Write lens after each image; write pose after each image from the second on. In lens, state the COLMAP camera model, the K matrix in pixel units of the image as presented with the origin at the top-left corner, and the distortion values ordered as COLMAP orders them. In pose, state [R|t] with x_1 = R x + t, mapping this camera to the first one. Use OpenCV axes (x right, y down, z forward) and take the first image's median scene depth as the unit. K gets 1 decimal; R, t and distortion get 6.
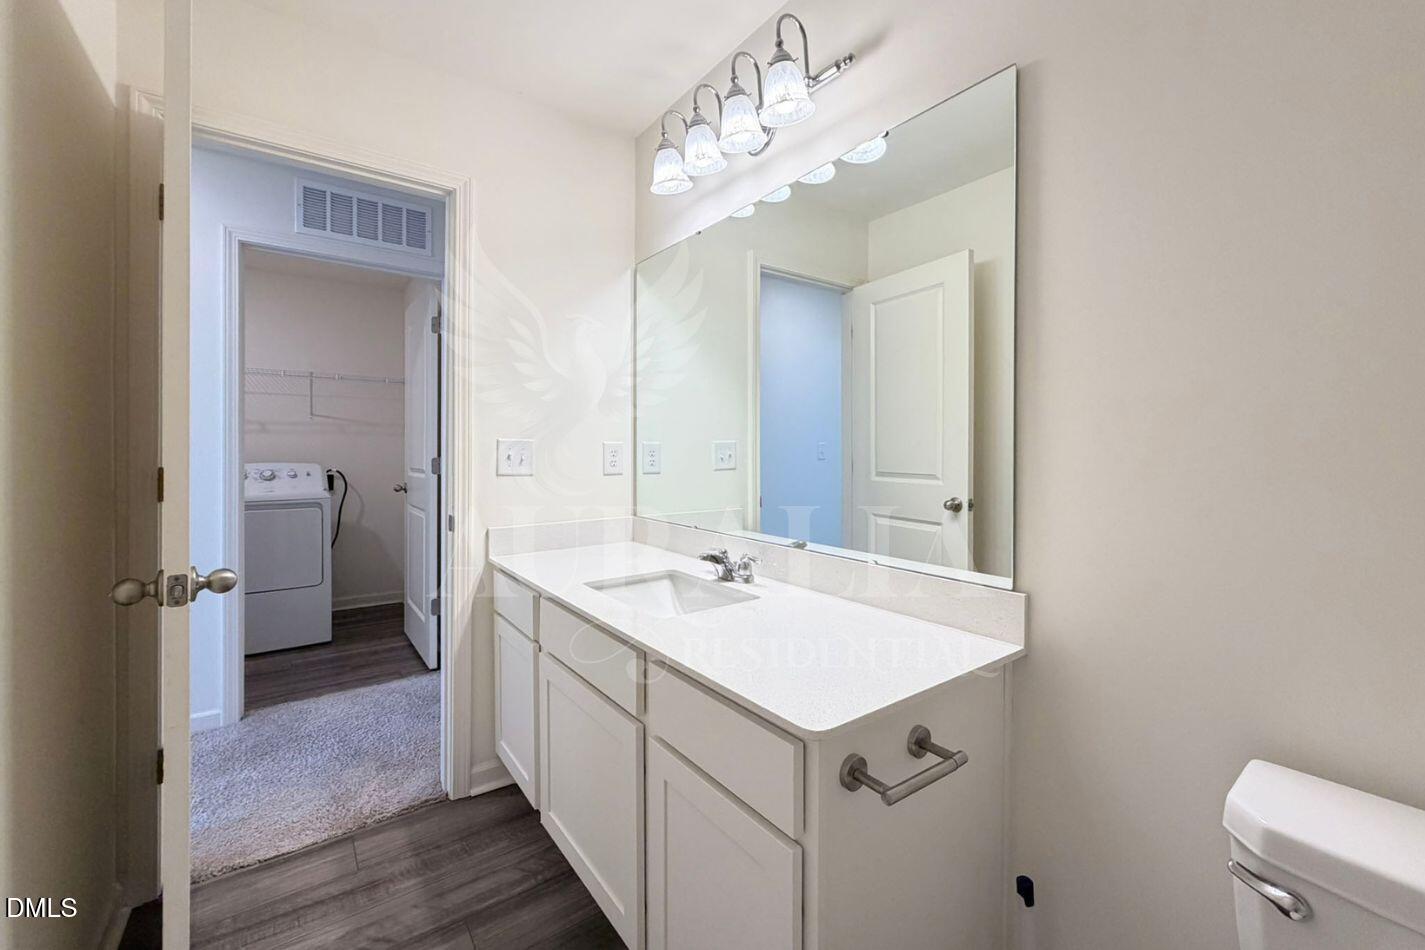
lens RADIAL K [[591.3, 0, 712.0], [0, 591.3, 454.5], [0, 0, 1]] dist [0.000815, 0.000098]
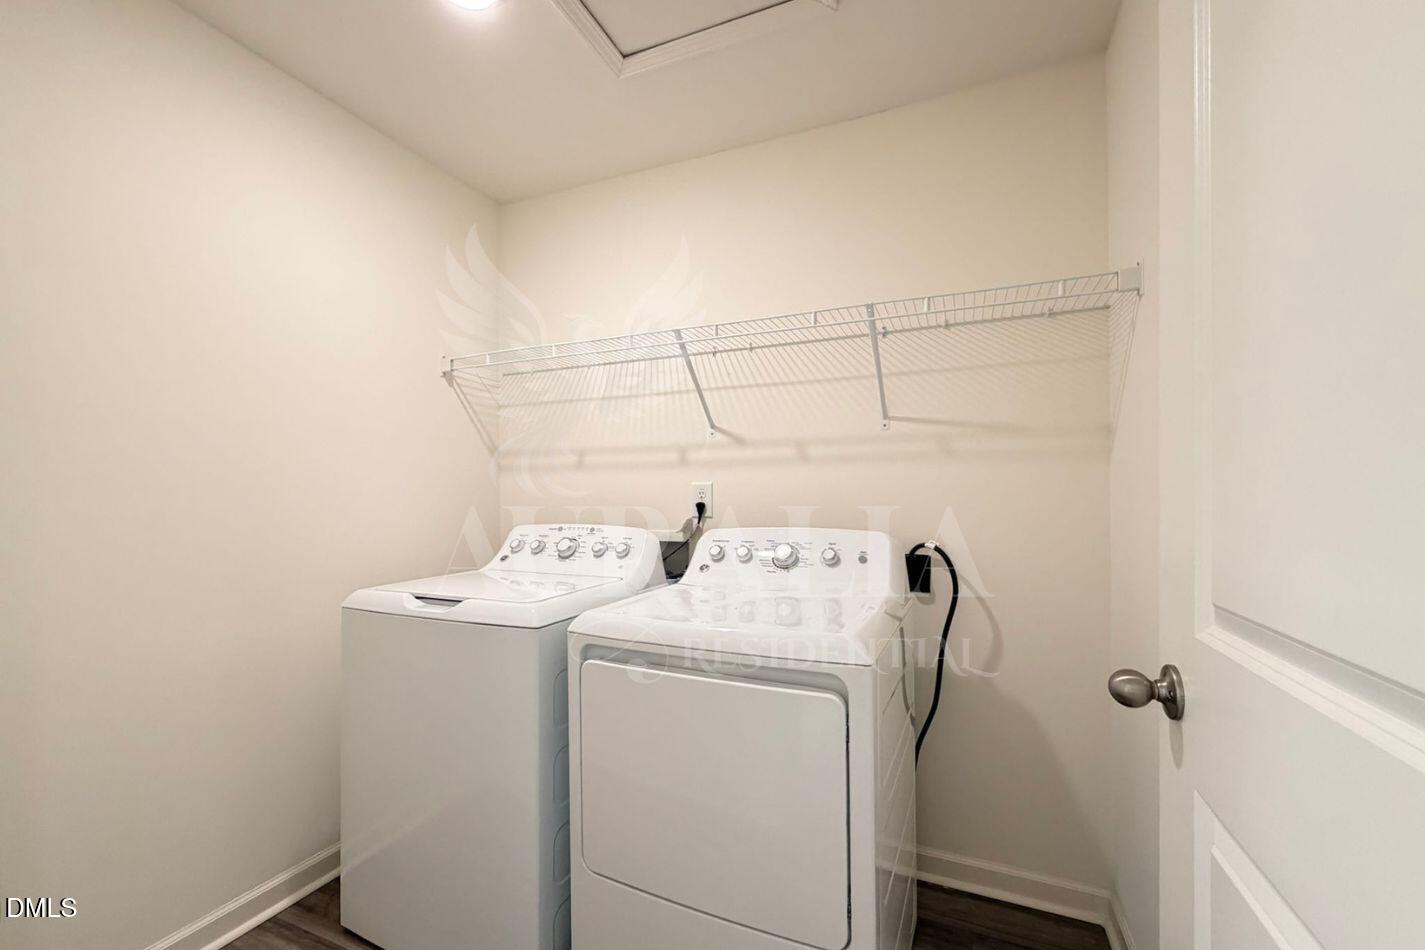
lens RADIAL K [[570.8, 0, 711.2], [0, 570.8, 495.1], [0, 0, 1]] dist [-0.000666, -0.000033]
pose [[0.514881, -0.000477, -0.857262, -0.400575], [-0.001514, 0.999998, -0.001466, -0.009010], [0.857260, 0.002053, 0.514879, 0.709452]]
